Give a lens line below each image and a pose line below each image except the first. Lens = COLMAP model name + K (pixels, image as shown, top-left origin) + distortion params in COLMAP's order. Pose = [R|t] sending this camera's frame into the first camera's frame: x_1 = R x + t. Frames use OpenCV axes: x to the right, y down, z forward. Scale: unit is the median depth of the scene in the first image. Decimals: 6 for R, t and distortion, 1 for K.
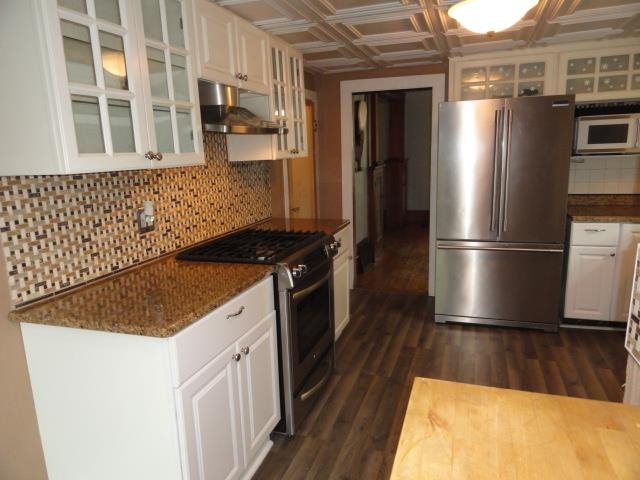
lens RADIAL K [[444.5, 0, 321.2], [0, 444.5, 238.7], [0, 0, 1]] dist [-0.001118, -0.000964]
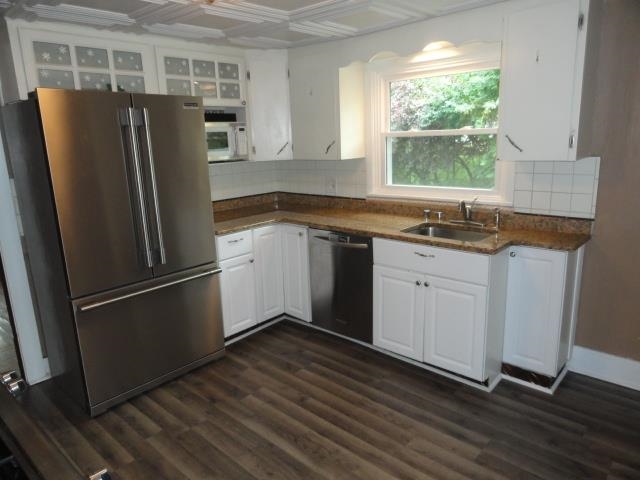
lens RADIAL K [[444.5, 0, 320.8], [0, 444.5, 239.4], [0, 0, 1]] dist [-0.001118, -0.000964]
pose [[0.392954, -0.185179, 0.900720, -0.280559], [0.198557, 0.973493, 0.113516, -0.143797], [-0.897865, 0.134237, 0.419307, 0.646210]]
